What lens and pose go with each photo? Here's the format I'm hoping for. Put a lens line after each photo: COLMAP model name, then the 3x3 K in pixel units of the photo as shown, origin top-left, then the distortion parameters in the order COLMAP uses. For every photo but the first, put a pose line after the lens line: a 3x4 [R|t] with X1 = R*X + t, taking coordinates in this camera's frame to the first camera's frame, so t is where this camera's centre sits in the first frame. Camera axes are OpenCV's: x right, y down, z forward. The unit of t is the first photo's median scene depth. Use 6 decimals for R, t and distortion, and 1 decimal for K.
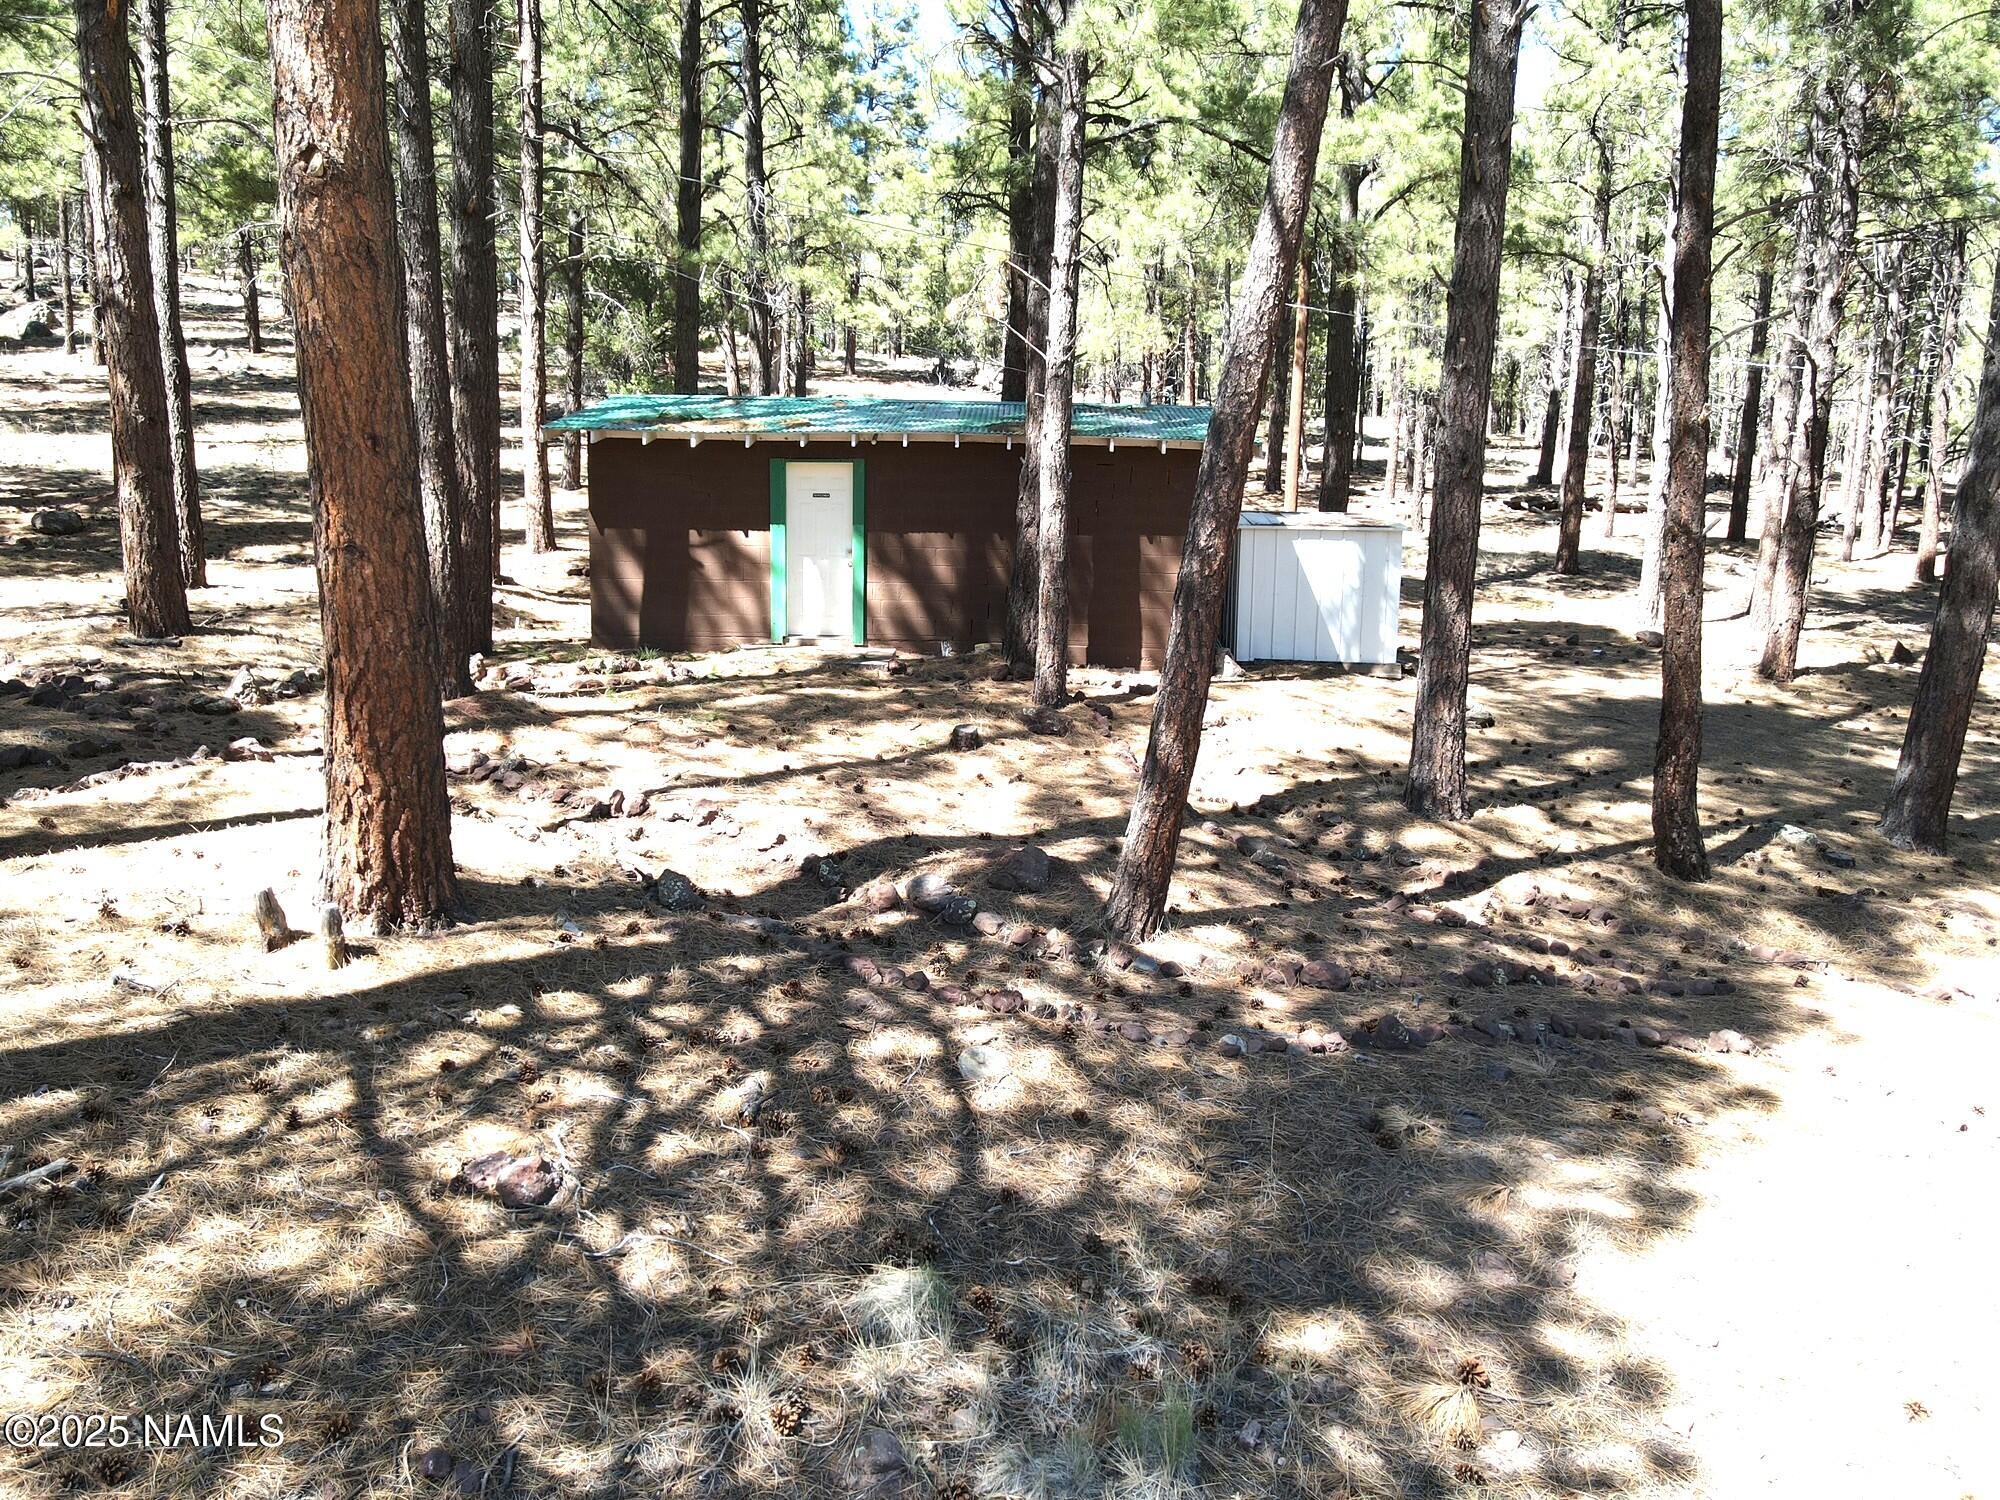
lens RADIAL K [[1413.2, 0, 998.8], [0, 1413.2, 736.8], [0, 0, 1]] dist [0.008396, 0.001382]
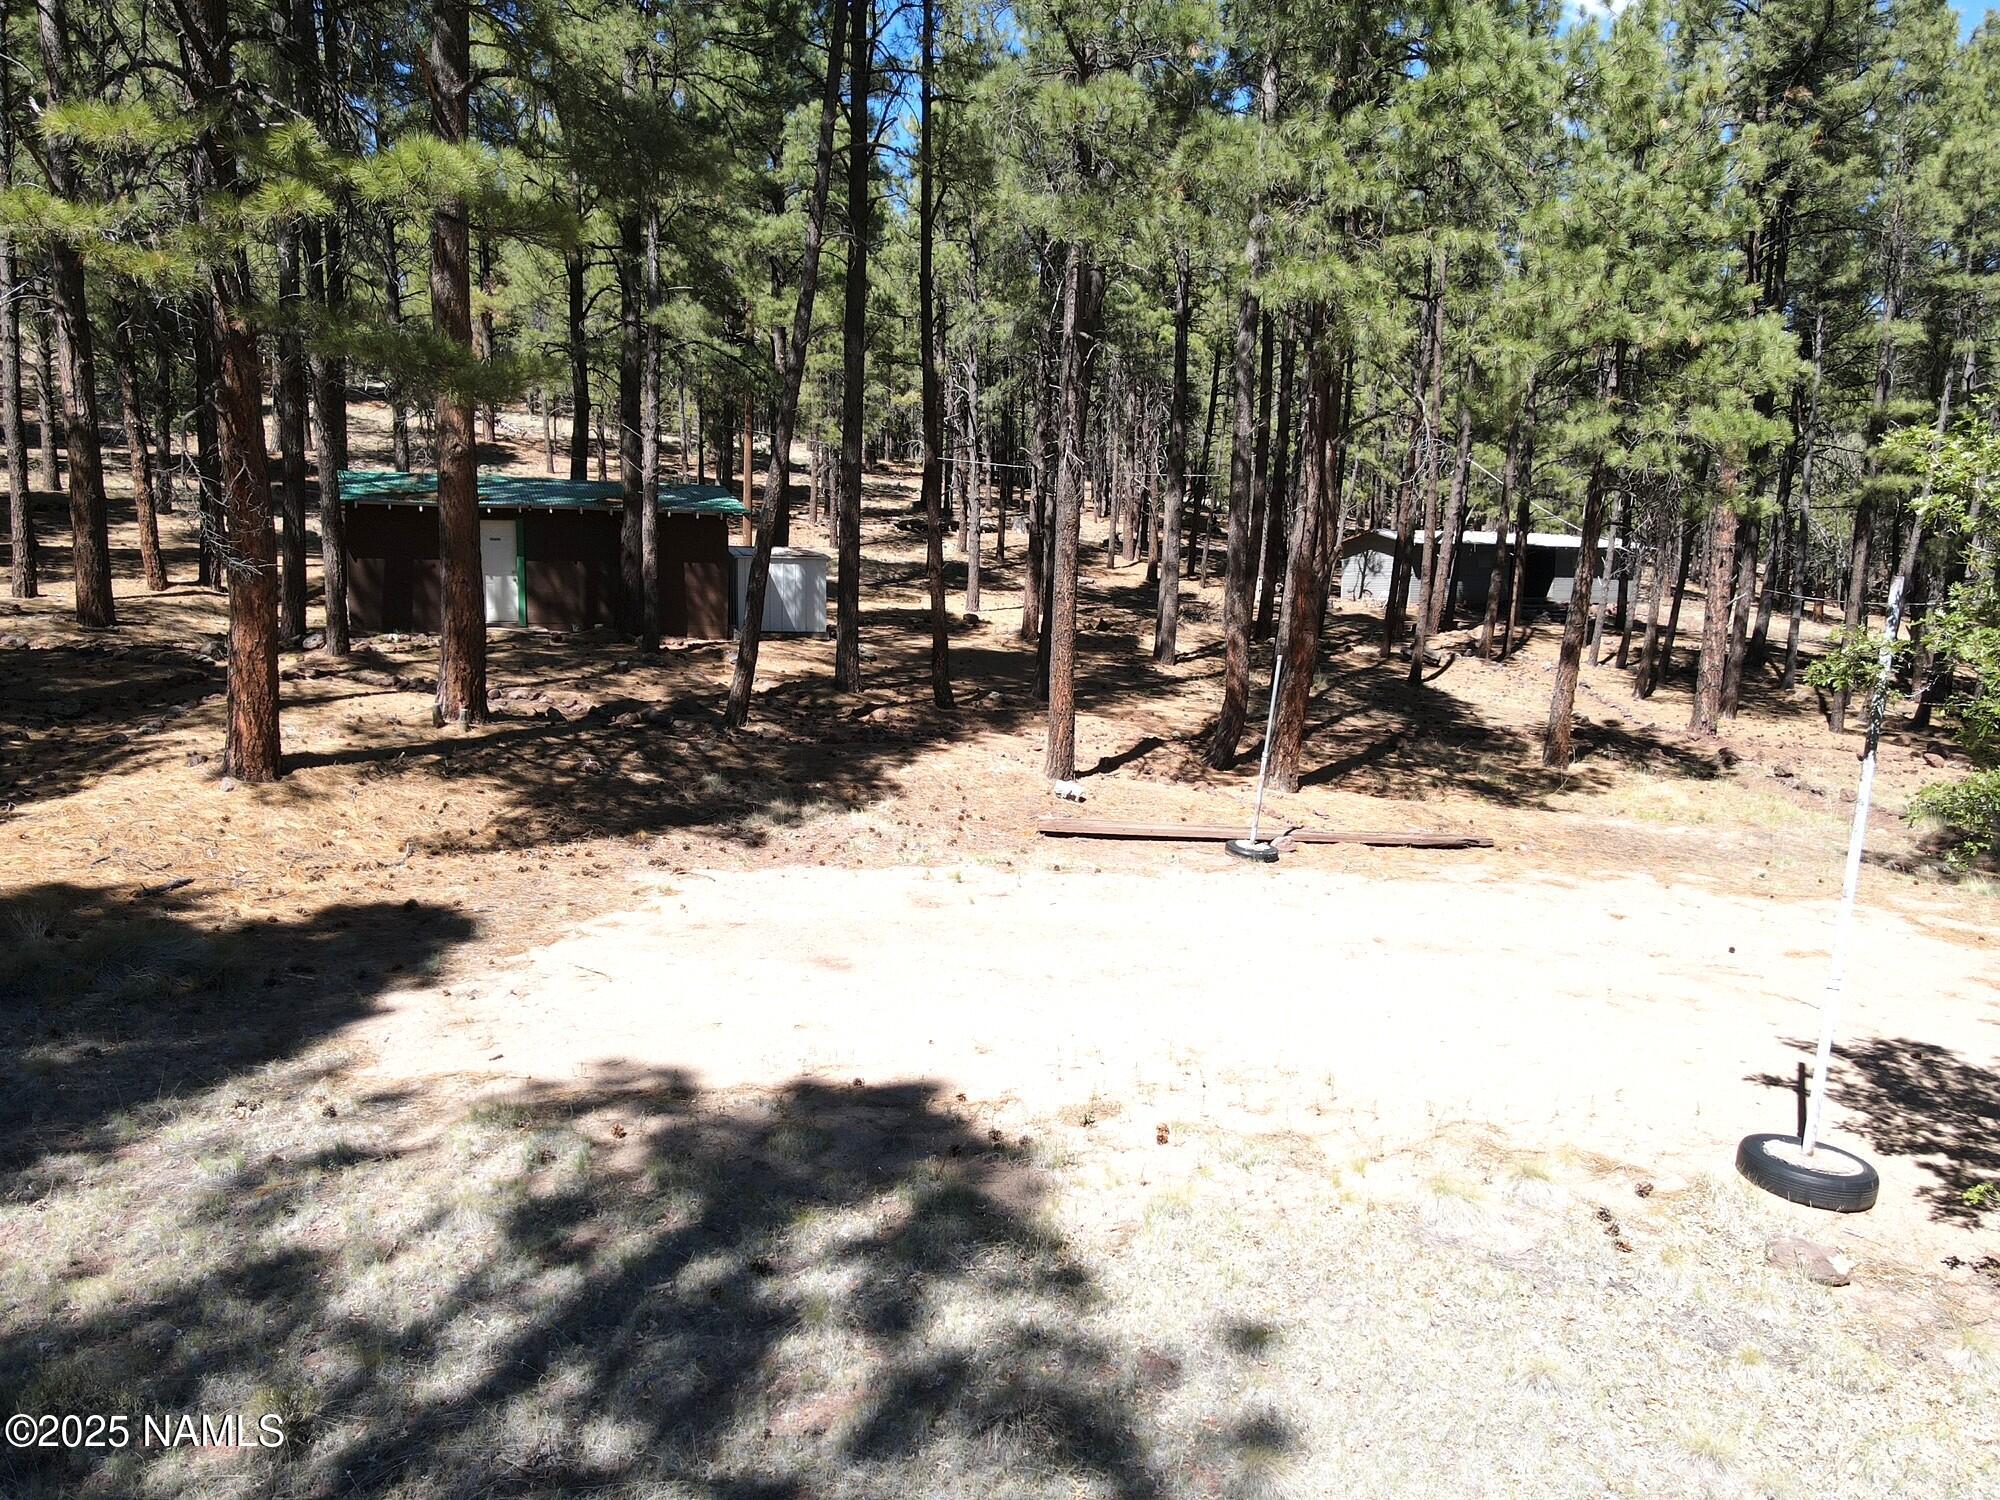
lens RADIAL K [[1413.2, 0, 993.1], [0, 1413.2, 748.0], [0, 0, 1]] dist [0.008396, 0.001382]
pose [[0.923285, -0.052444, 0.380518, -0.208587], [0.049103, 0.998623, 0.018490, 0.070929], [-0.380964, 0.001613, 0.924588, -0.722232]]
